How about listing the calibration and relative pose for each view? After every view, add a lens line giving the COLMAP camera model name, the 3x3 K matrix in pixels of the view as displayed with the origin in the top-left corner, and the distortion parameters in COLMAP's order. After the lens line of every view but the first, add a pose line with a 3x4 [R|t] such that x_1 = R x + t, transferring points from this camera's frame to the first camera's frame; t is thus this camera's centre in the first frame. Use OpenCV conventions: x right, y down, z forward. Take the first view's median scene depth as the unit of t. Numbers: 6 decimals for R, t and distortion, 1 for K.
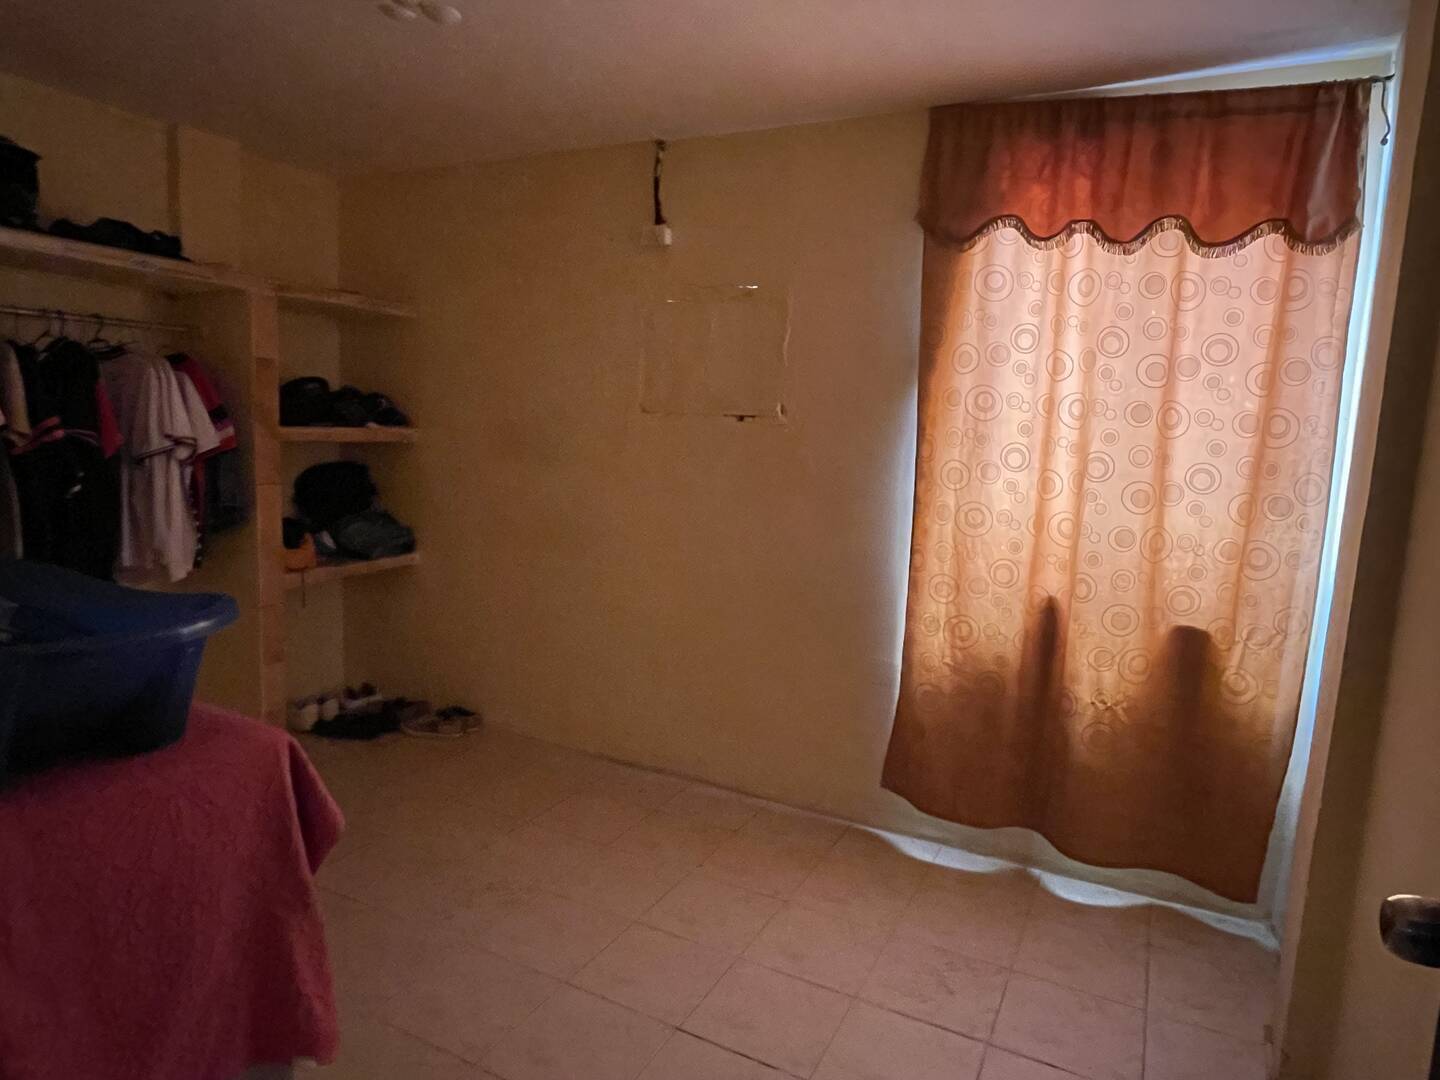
lens RADIAL K [[879.4, 0, 720.7], [0, 879.4, 543.7], [0, 0, 1]] dist [-0.005778, -0.001524]
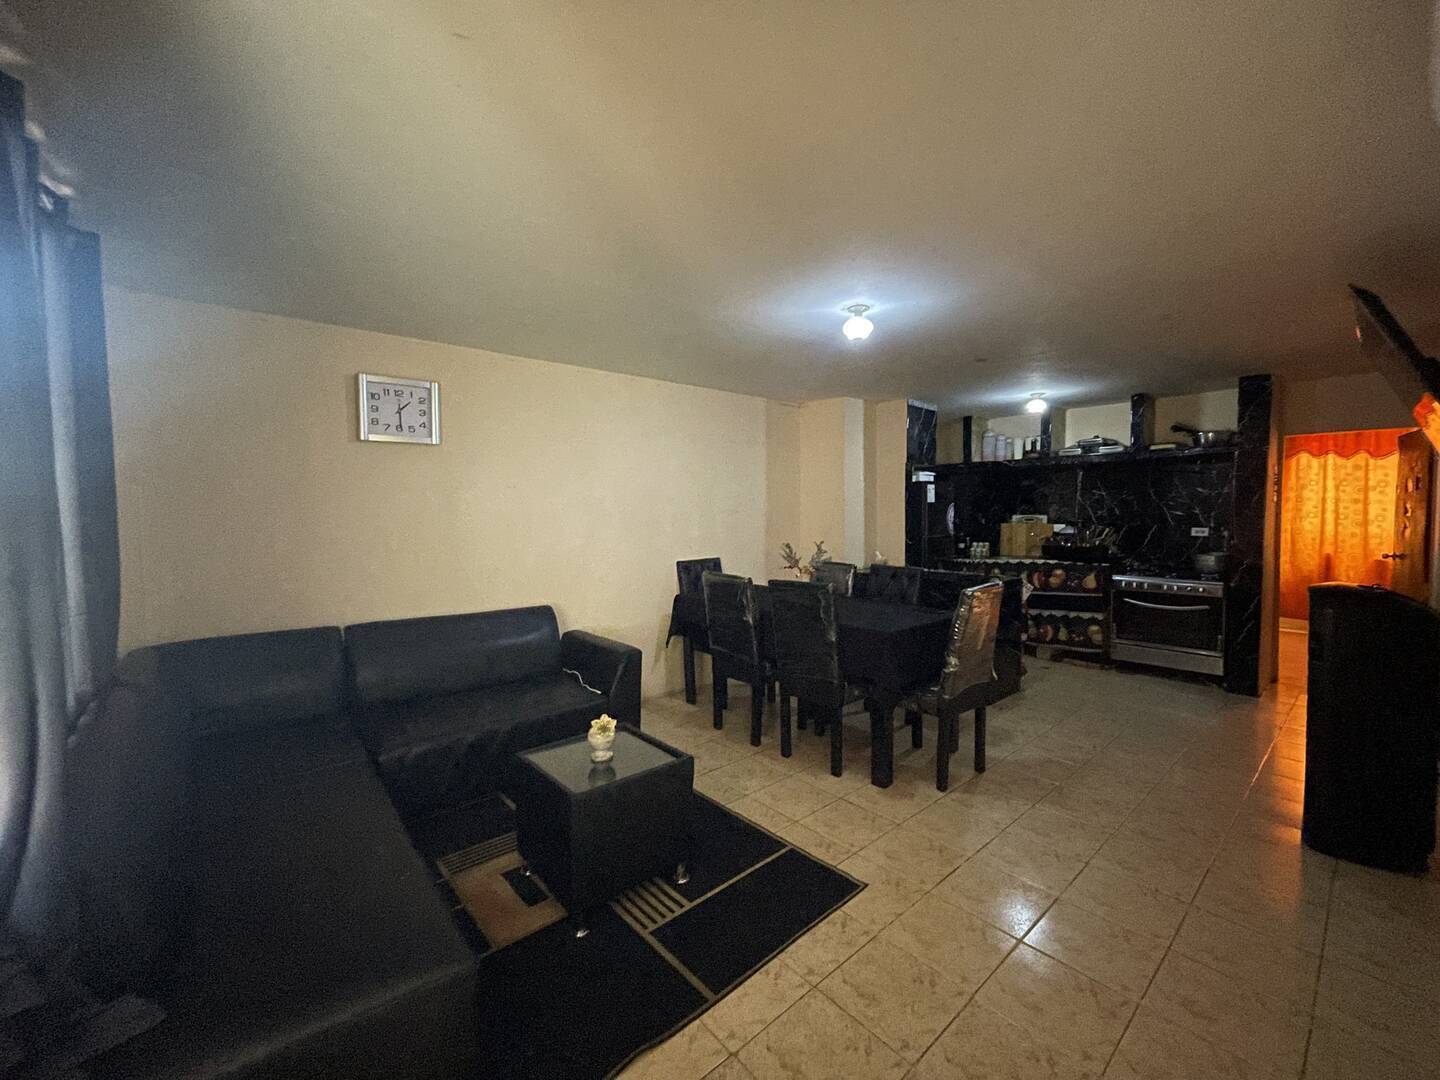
lens RADIAL K [[583.1, 0, 718.9], [0, 583.1, 536.3], [0, 0, 1]] dist [-0.009241, 0.001014]
pose [[0.905486, -0.018376, -0.423978, -0.887211], [-0.030855, 0.993567, -0.108959, 0.332356], [0.423252, 0.111743, 0.899095, -2.211050]]
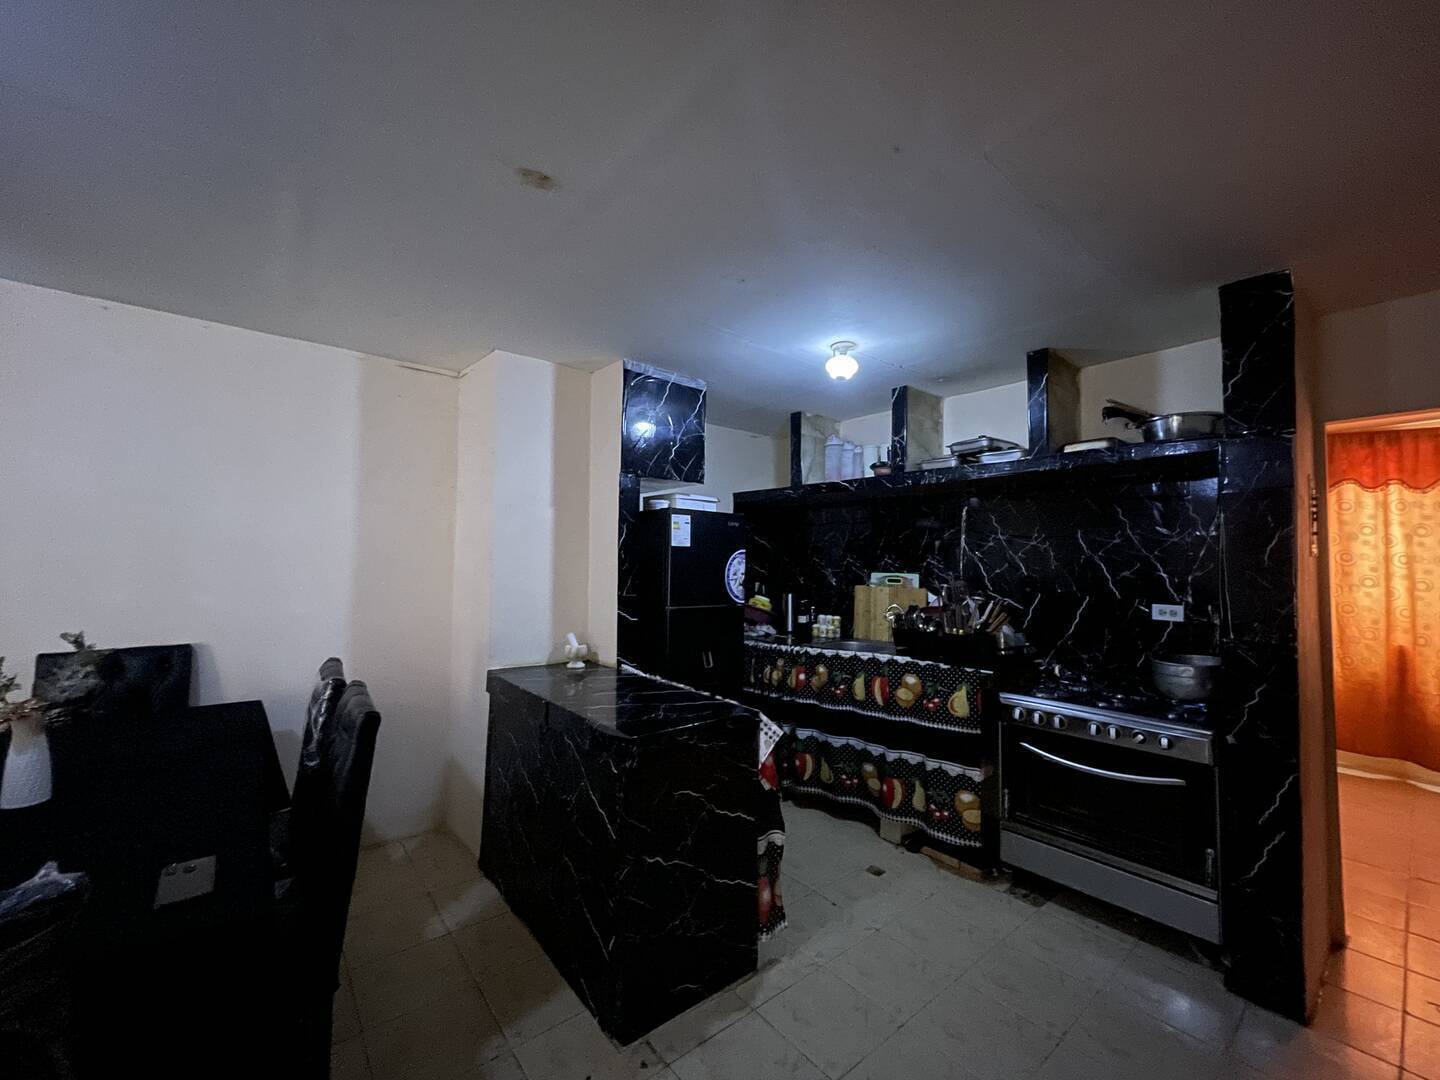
lens RADIAL K [[583.1, 0, 724.8], [0, 583.1, 534.9], [0, 0, 1]] dist [-0.009241, 0.001014]
pose [[0.898911, -0.036340, -0.436622, -0.506691], [-0.054964, 0.979328, -0.194668, 0.165938], [0.434670, 0.198987, 0.878331, -1.056806]]
